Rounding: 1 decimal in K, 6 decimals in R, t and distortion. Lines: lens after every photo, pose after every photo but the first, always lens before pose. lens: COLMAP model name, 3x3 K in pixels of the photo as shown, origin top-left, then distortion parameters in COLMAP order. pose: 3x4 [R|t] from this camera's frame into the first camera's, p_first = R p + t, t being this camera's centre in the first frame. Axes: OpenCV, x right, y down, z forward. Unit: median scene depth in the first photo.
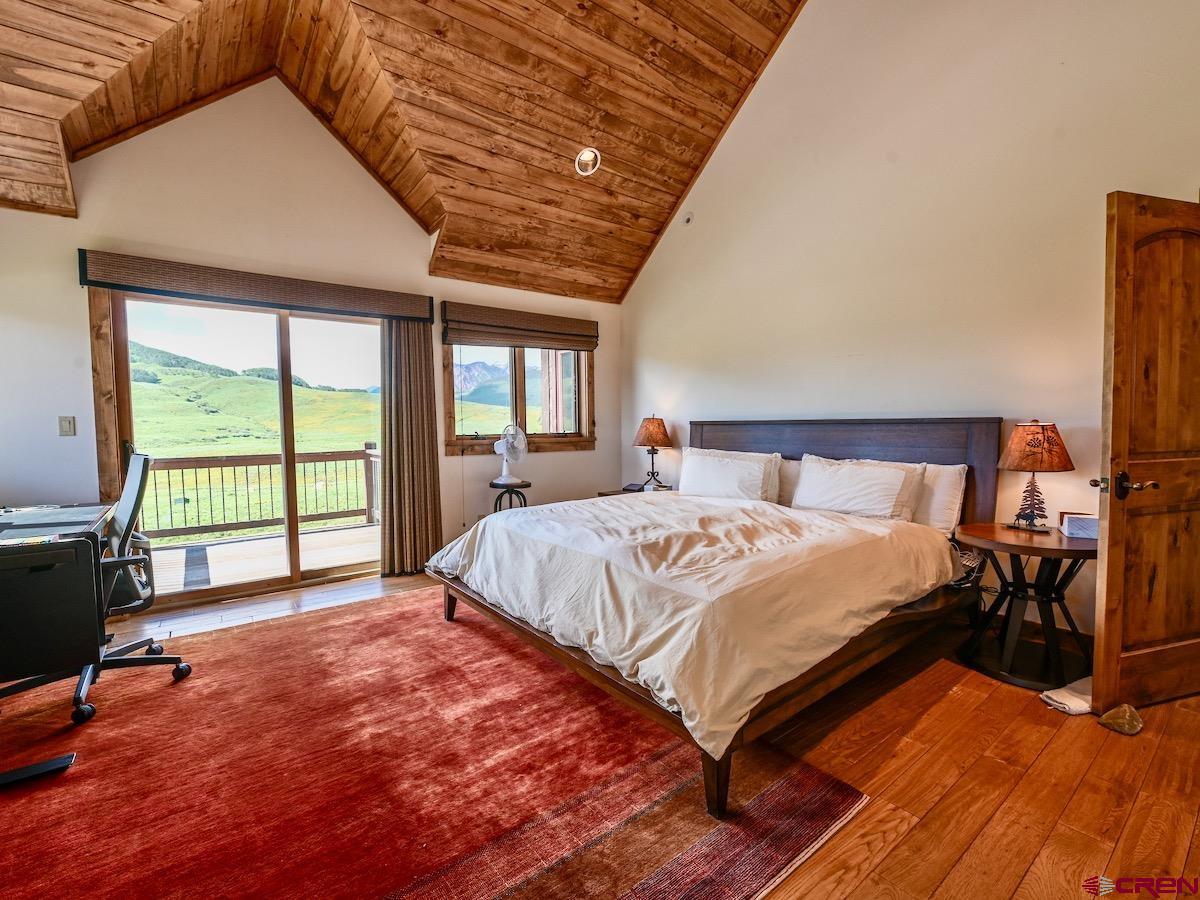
lens RADIAL K [[535.7, 0, 599.1], [0, 535.7, 452.1], [0, 0, 1]] dist [-0.008494, -0.000798]
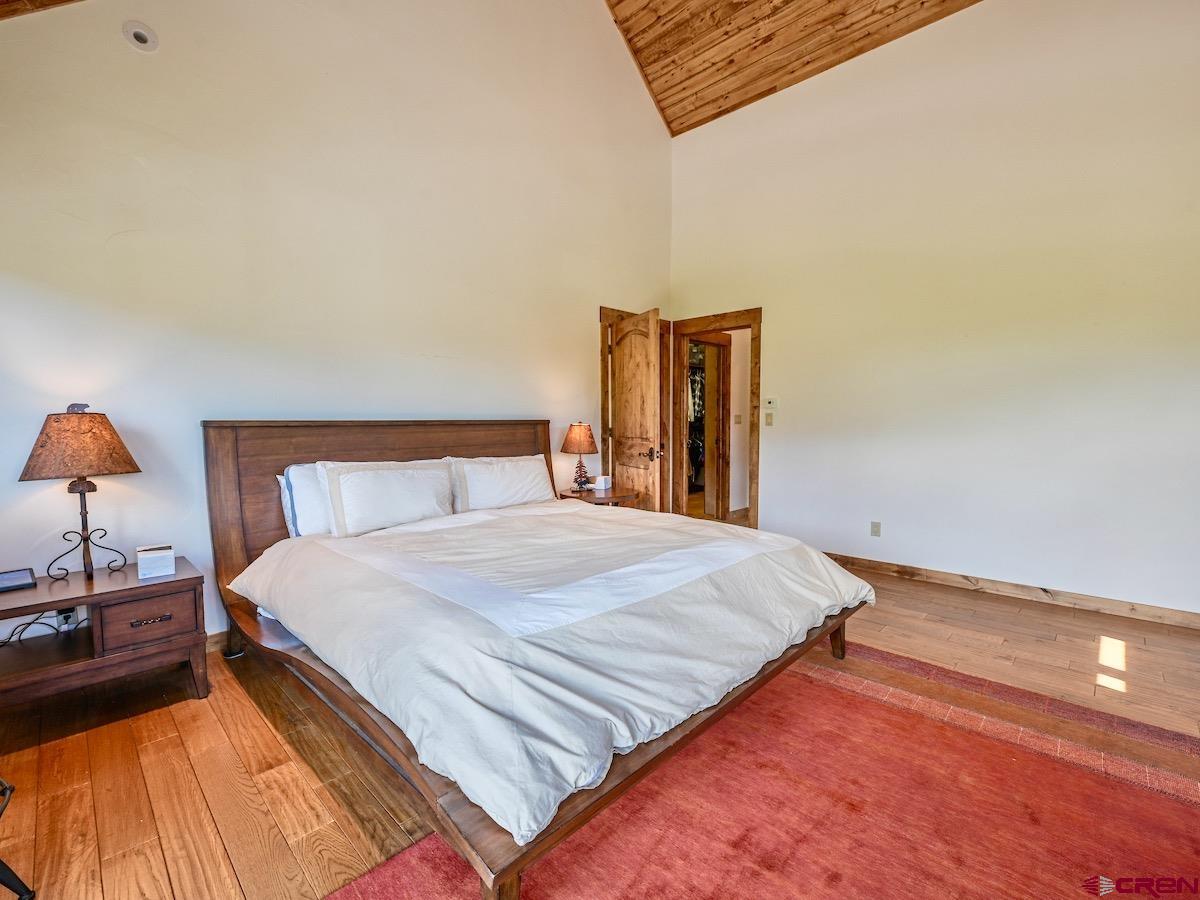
lens RADIAL K [[533.6, 0, 598.6], [0, 533.6, 452.5], [0, 0, 1]] dist [-0.008862, 0.000088]
pose [[-0.149534, -0.046369, 0.987669, -0.525131], [0.063360, 0.996397, 0.056372, -0.036599], [-0.986724, 0.071008, -0.146058, 0.809697]]
